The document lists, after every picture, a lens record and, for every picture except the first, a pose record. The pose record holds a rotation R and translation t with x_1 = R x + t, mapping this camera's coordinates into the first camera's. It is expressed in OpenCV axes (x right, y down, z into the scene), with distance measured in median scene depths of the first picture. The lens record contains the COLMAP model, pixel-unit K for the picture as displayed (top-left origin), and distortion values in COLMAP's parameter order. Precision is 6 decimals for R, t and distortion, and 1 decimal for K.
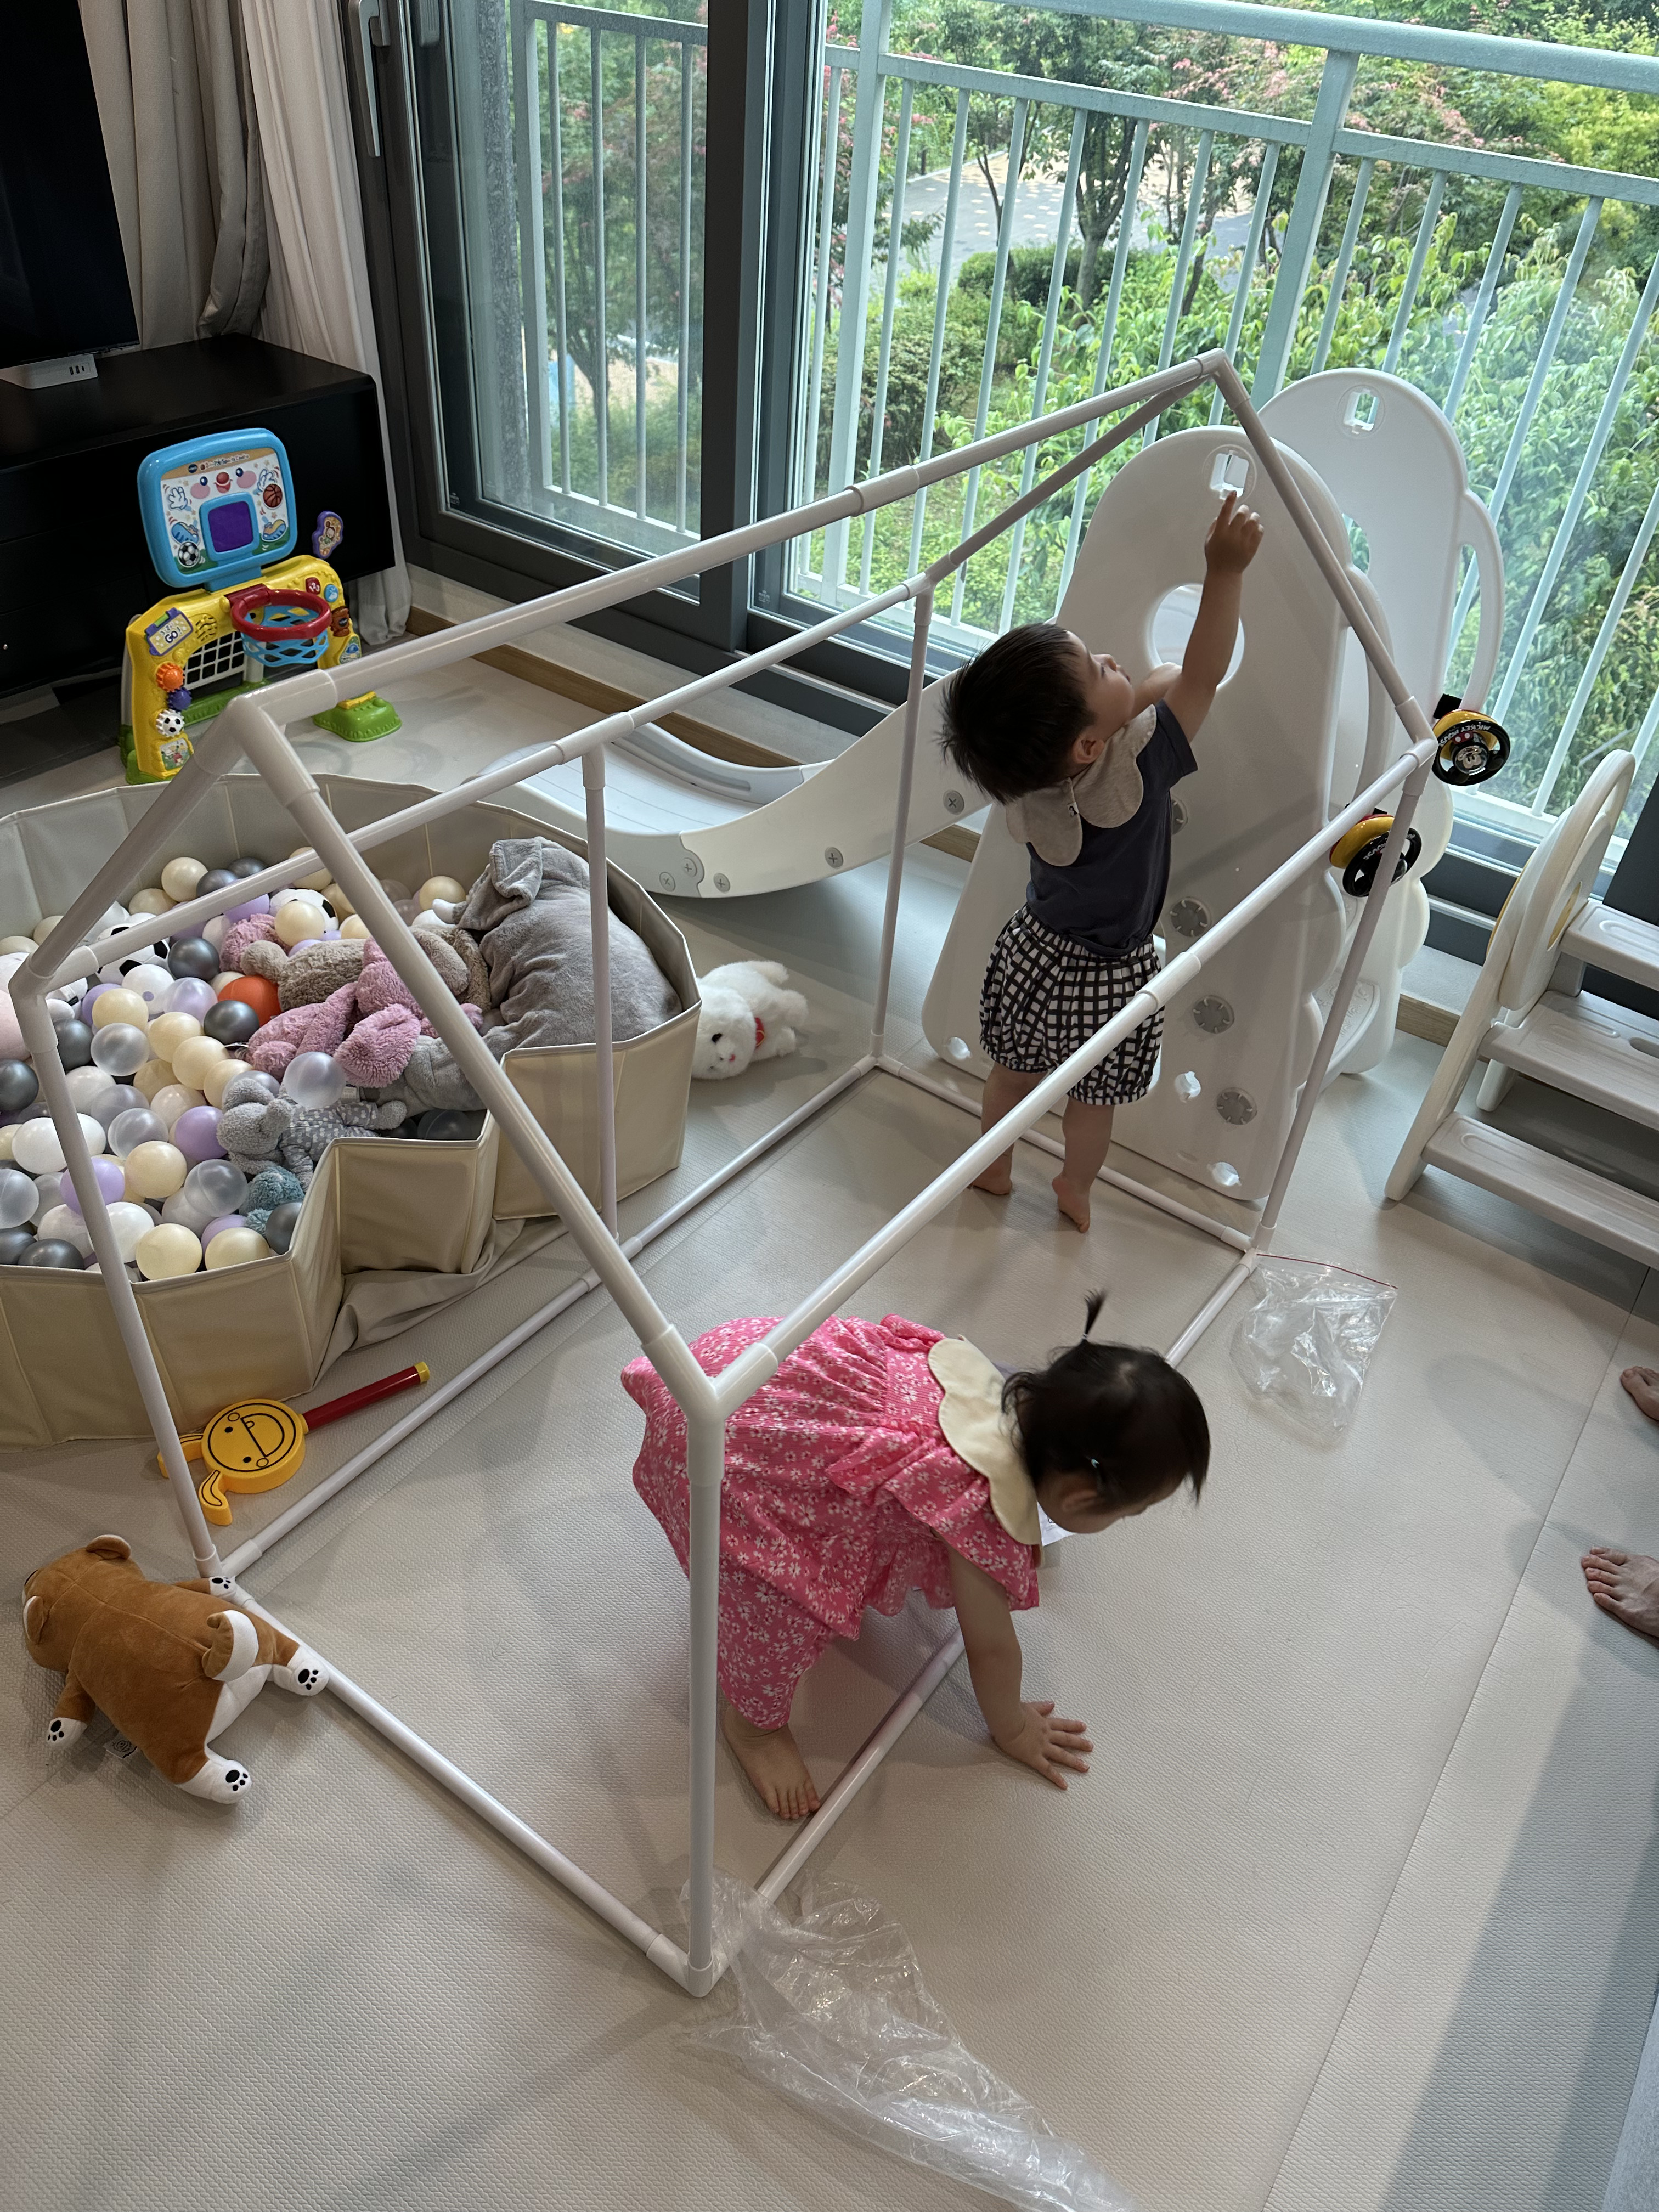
lens RADIAL K [[1571.5, 0, 845.0], [0, 1571.5, 1113.7], [0, 0, 1]] dist [0.032649, -0.037068]
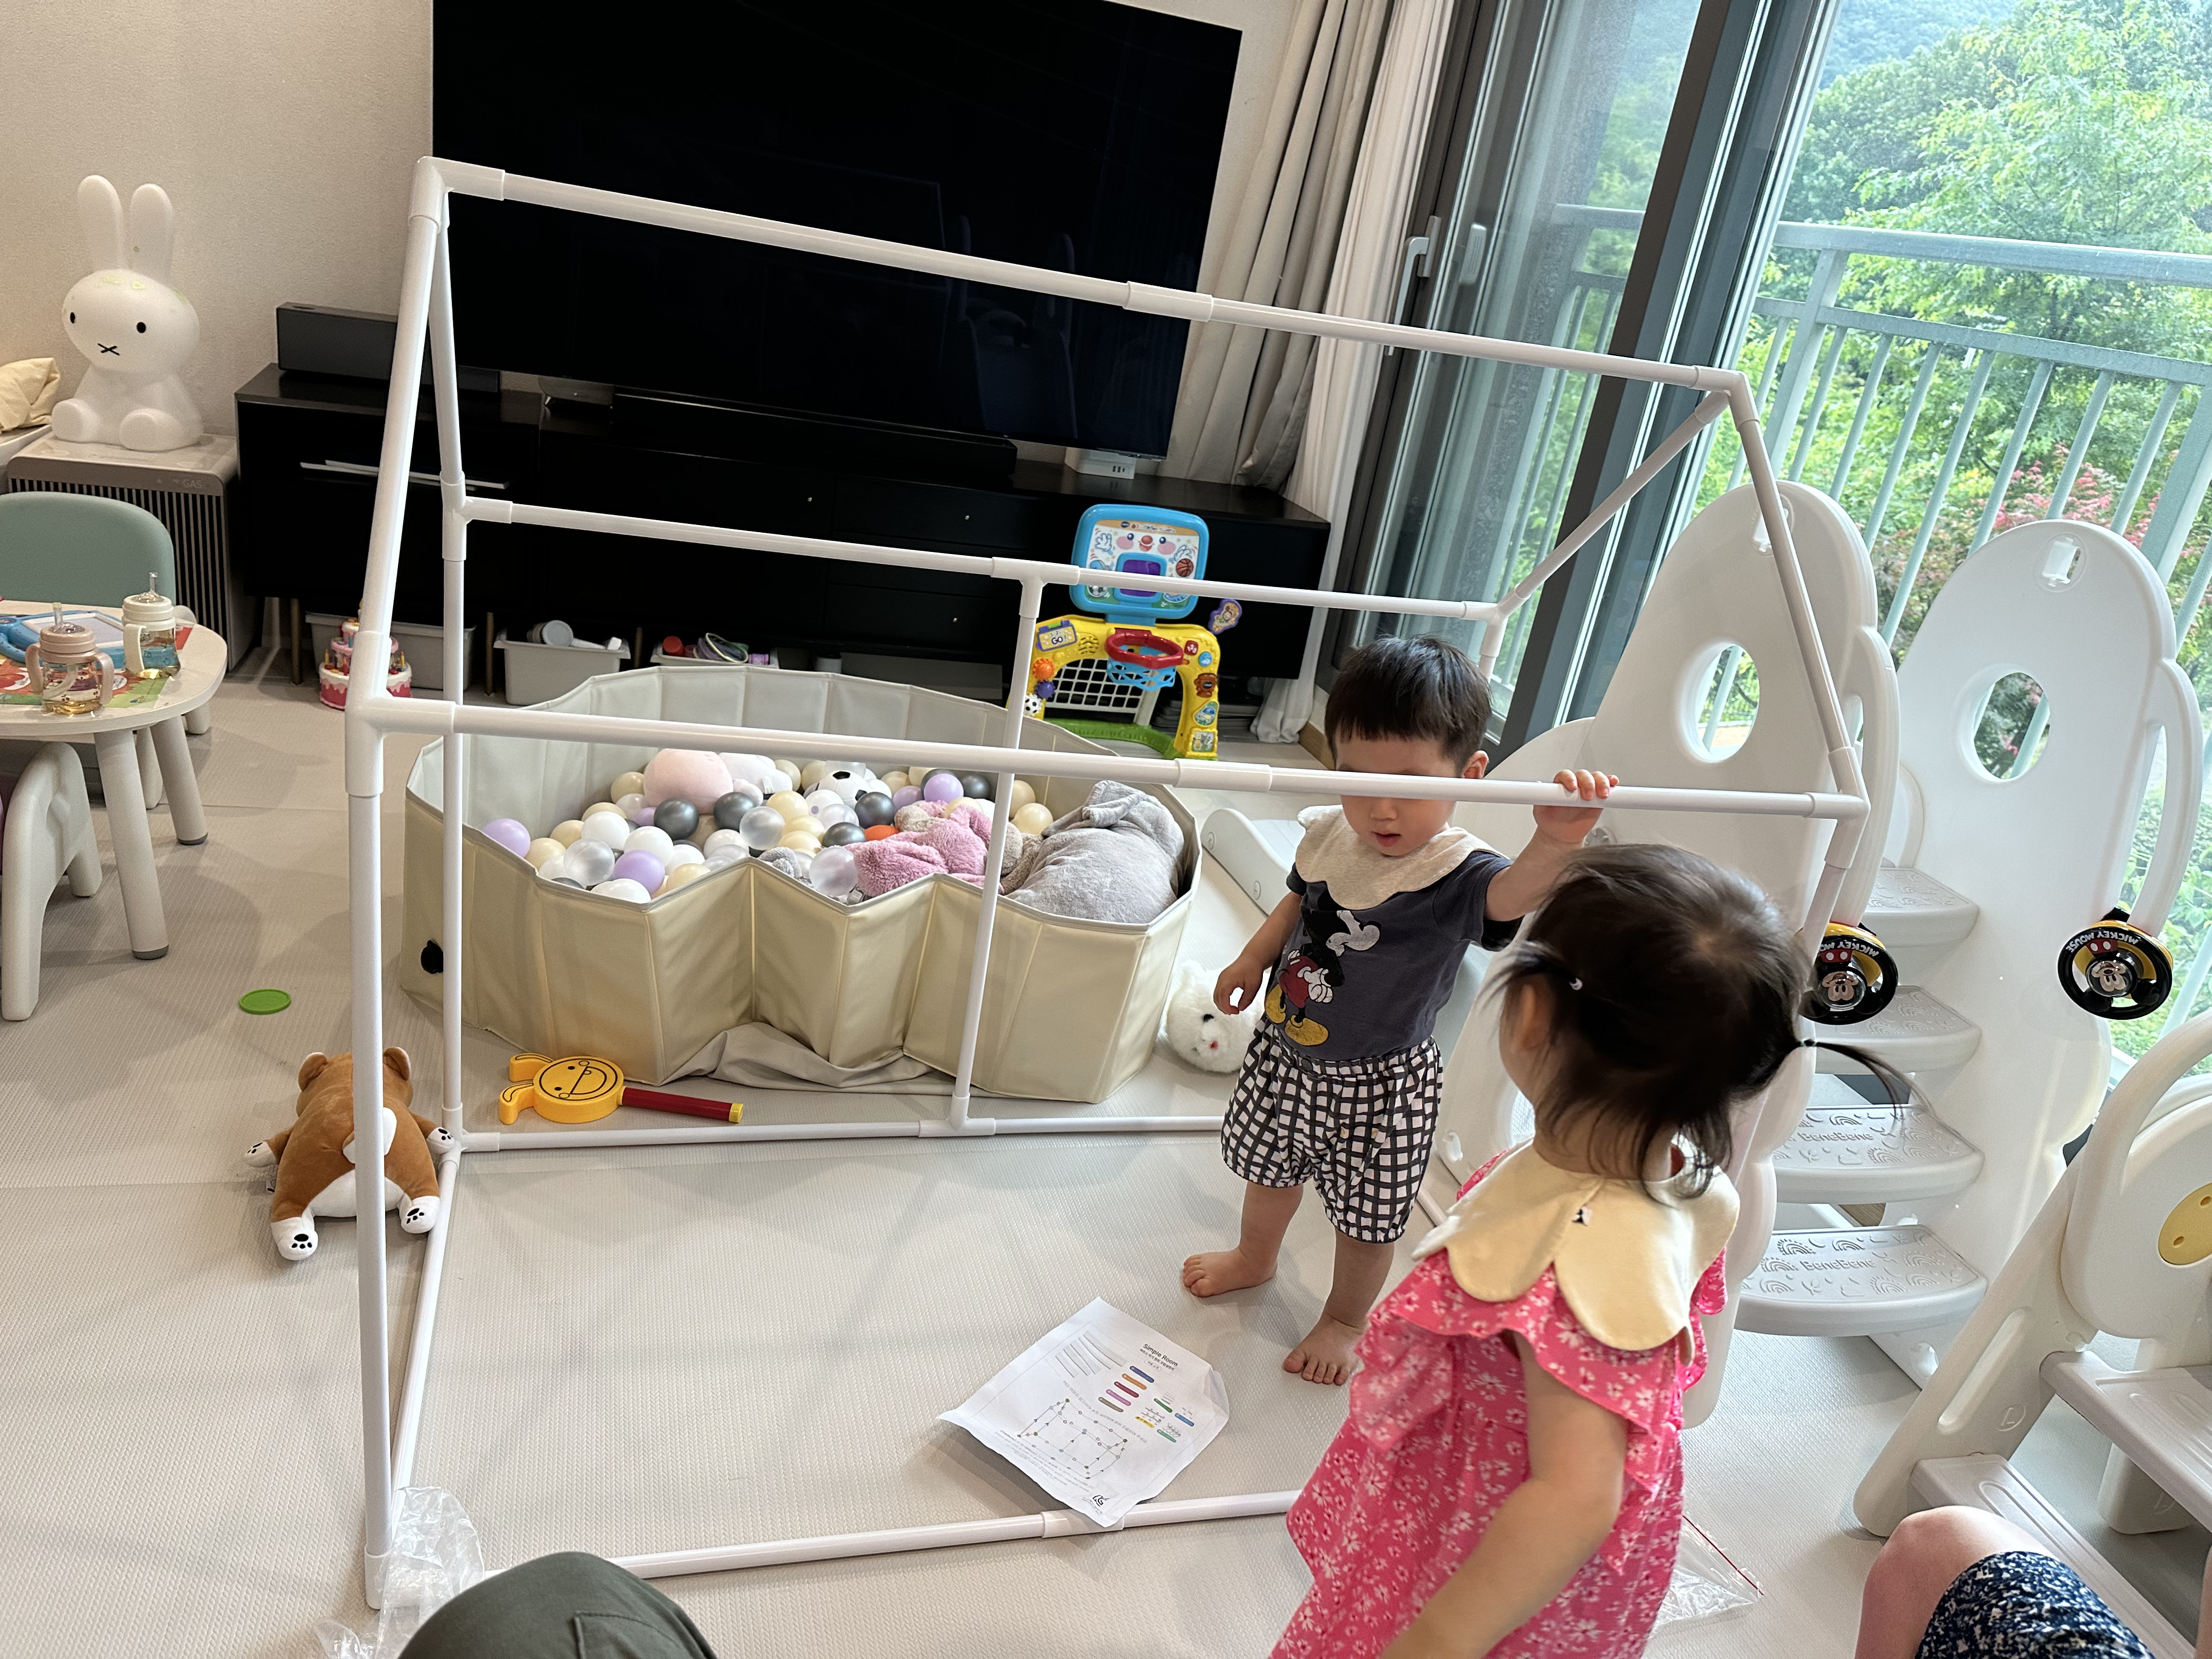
lens RADIAL K [[1571.5, 0, 1108.8], [0, 1571.5, 836.2], [0, 0, 1]] dist [0.032649, -0.037068]
pose [[0.787094, 0.272456, -0.553399, 0.336833], [-0.461561, 0.855312, -0.235376, 0.099828], [0.409199, 0.440691, 0.798966, 0.123067]]
